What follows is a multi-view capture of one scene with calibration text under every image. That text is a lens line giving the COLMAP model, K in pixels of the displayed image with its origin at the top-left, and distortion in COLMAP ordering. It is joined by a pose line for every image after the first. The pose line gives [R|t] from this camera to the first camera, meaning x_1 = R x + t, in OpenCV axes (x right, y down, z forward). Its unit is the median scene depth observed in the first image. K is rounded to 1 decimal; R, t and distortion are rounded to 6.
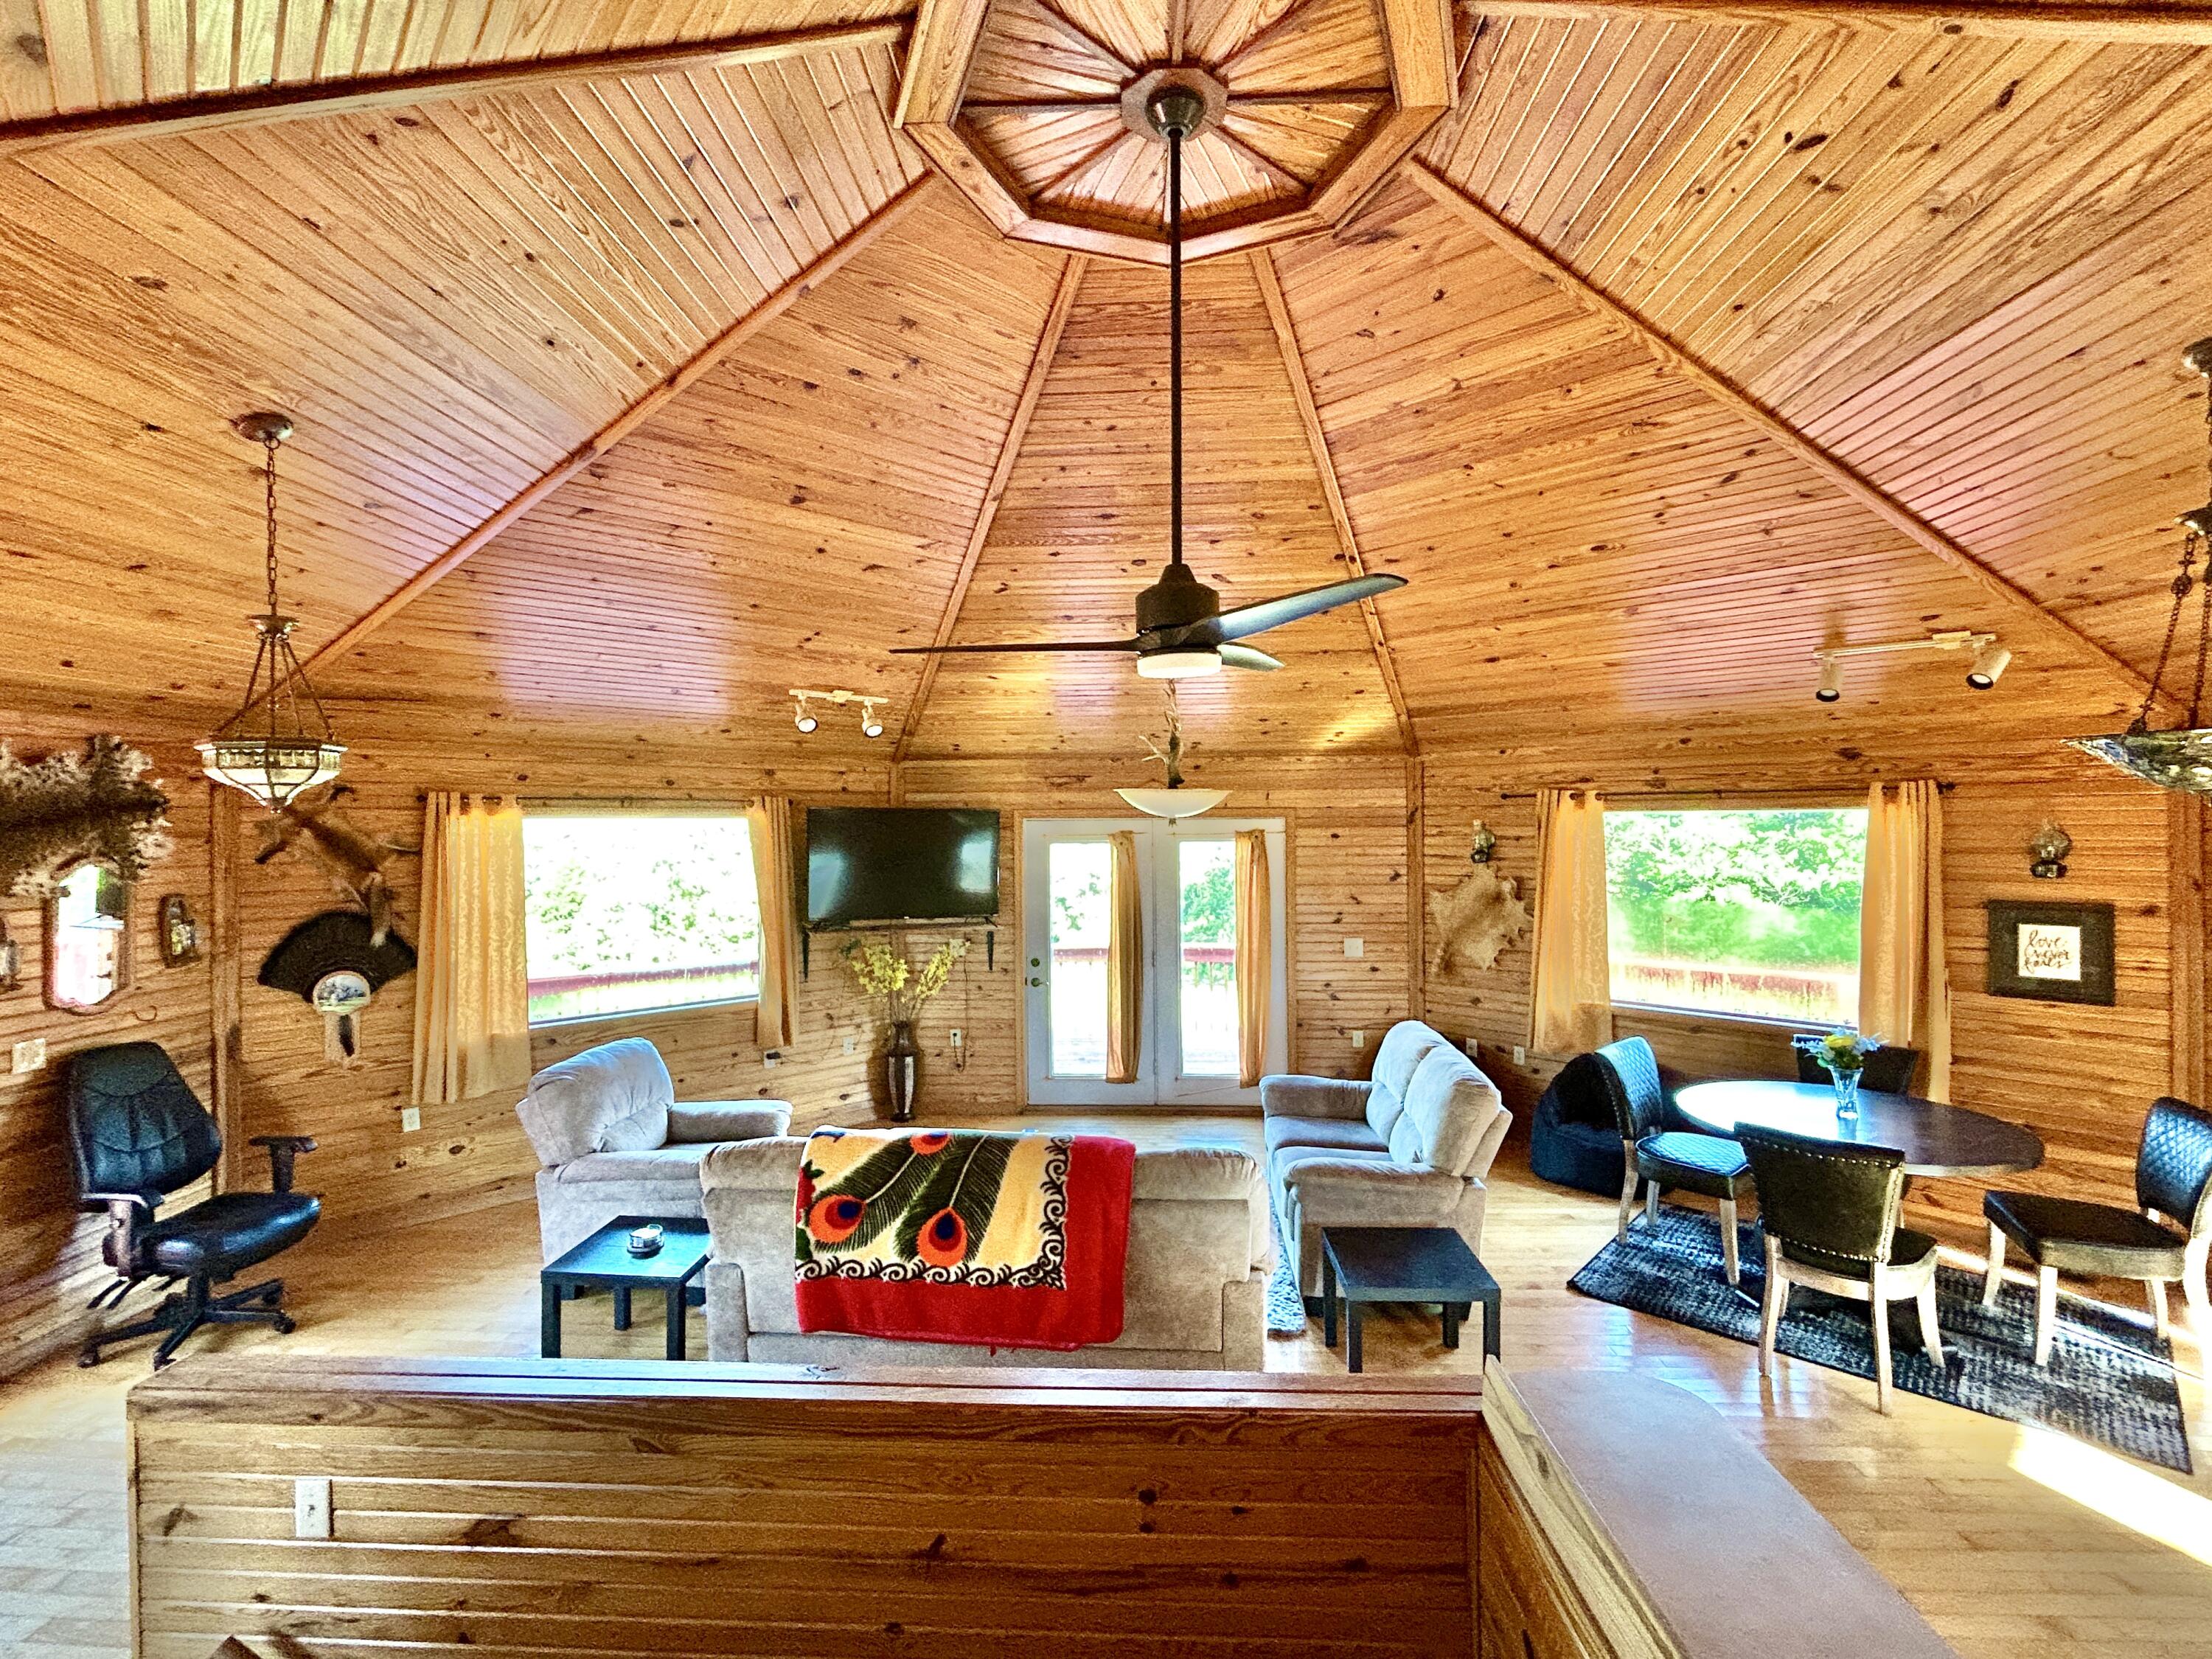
lens RADIAL K [[1007.3, 0, 1094.3], [0, 1007.3, 825.9], [0, 0, 1]] dist [-0.010857, 0.007601]
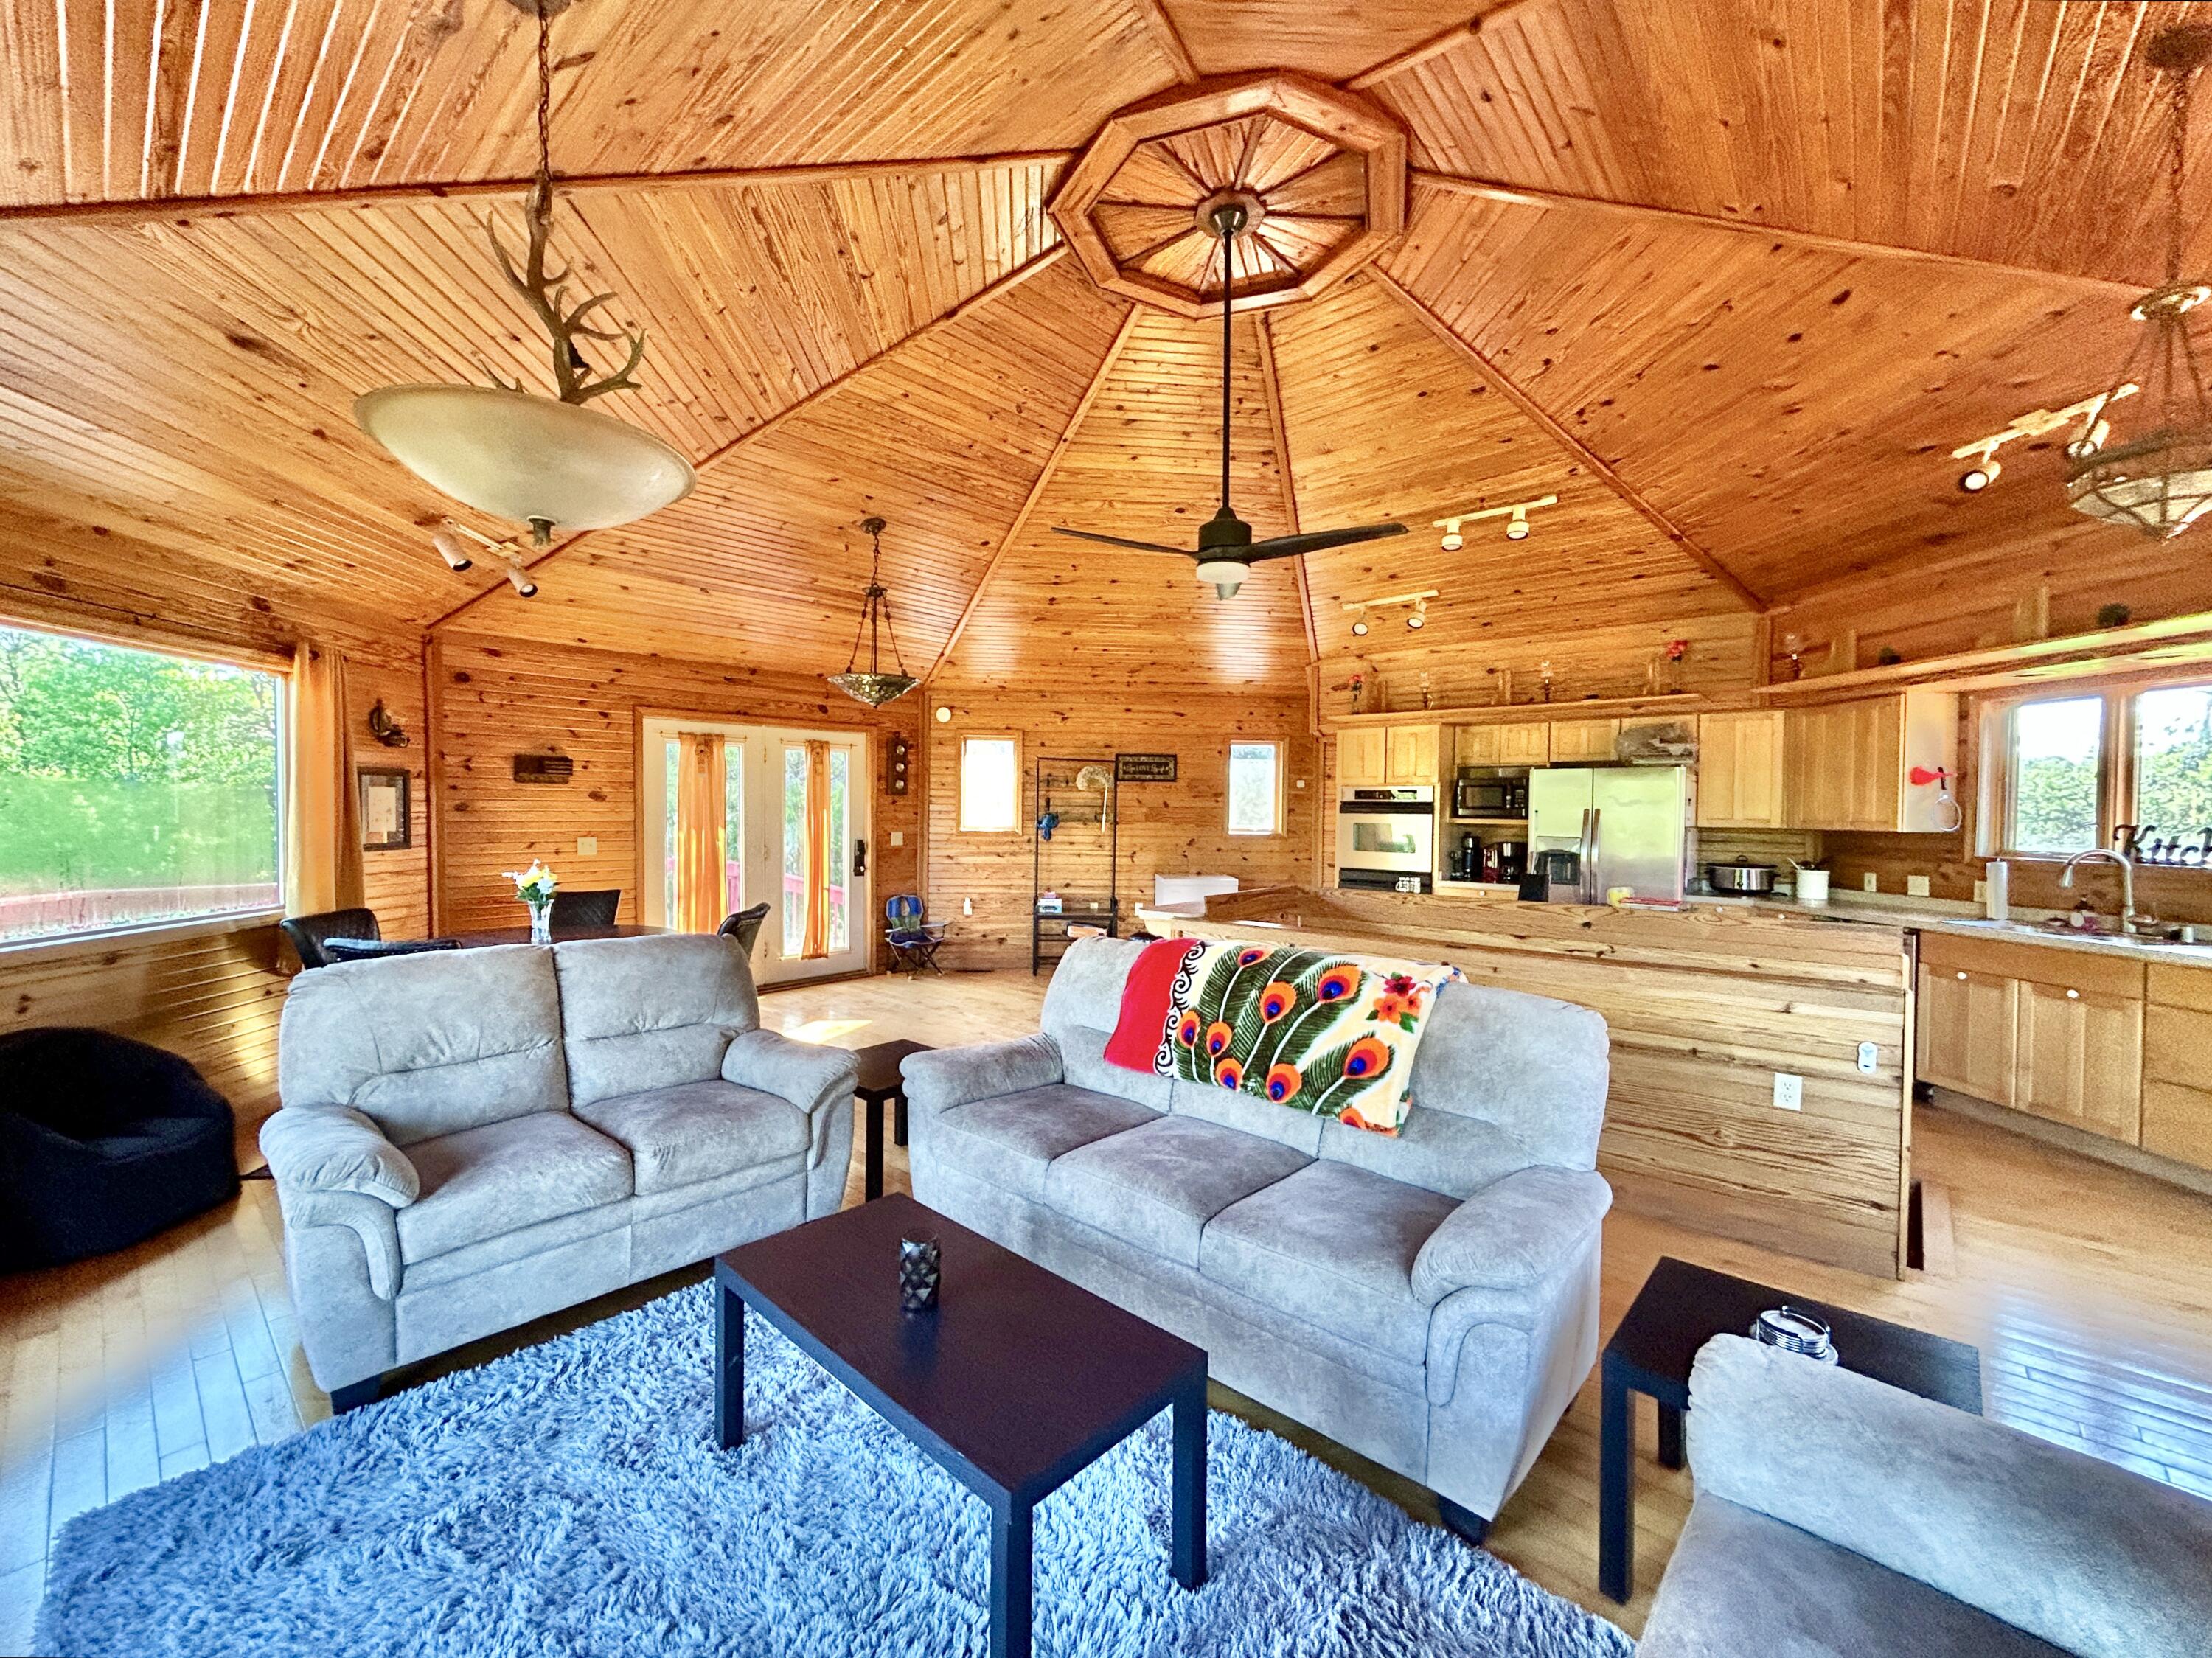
lens RADIAL K [[896.5, 0, 1095.4], [0, 896.5, 826.4], [0, 0, 1]] dist [-0.000700, 0.000703]
pose [[-0.781415, -0.012932, 0.623878, -0.345939], [-0.001313, 0.999817, 0.019079, 0.114461], [-0.624011, 0.014089, -0.781289, 1.202504]]
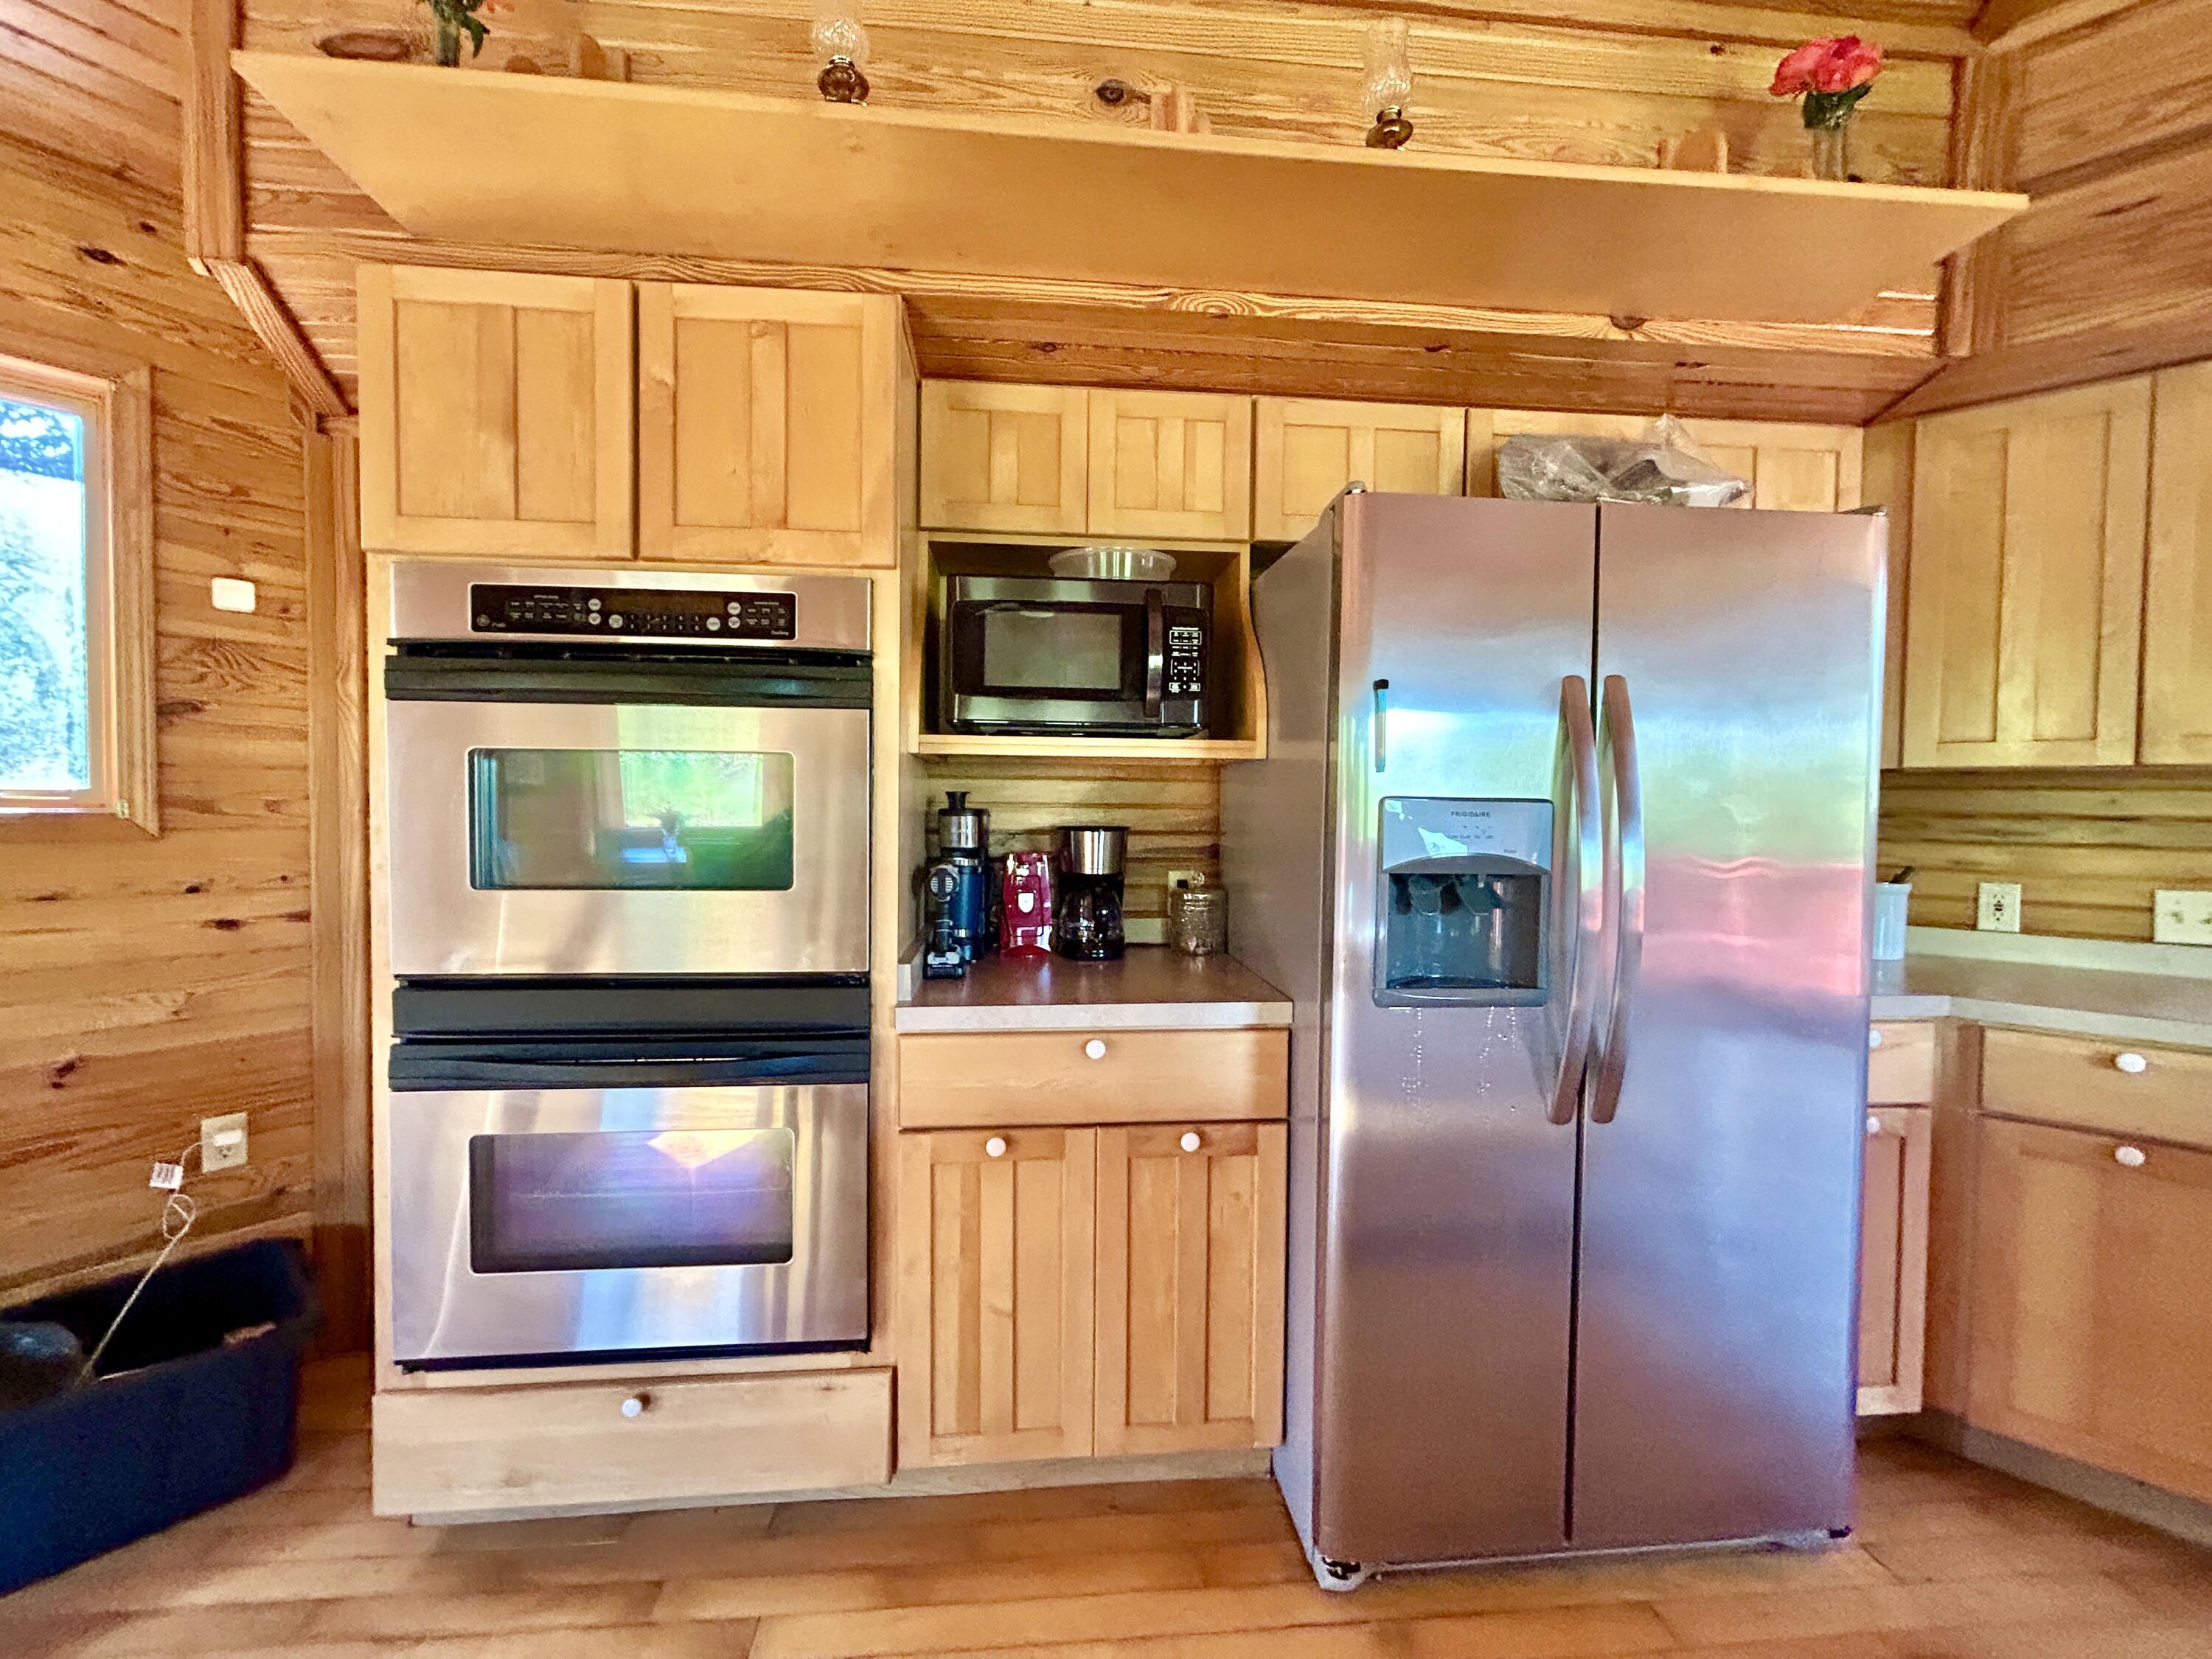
lens RADIAL K [[888.6, 0, 1095.5], [0, 888.6, 824.7], [0, 0, 1]] dist [-0.001370, 0.000726]
pose [[-0.990851, 0.002292, -0.134941, 0.079378], [-0.002474, 0.999379, 0.035139, 0.150170], [0.134938, 0.035151, -0.990230, 0.099005]]
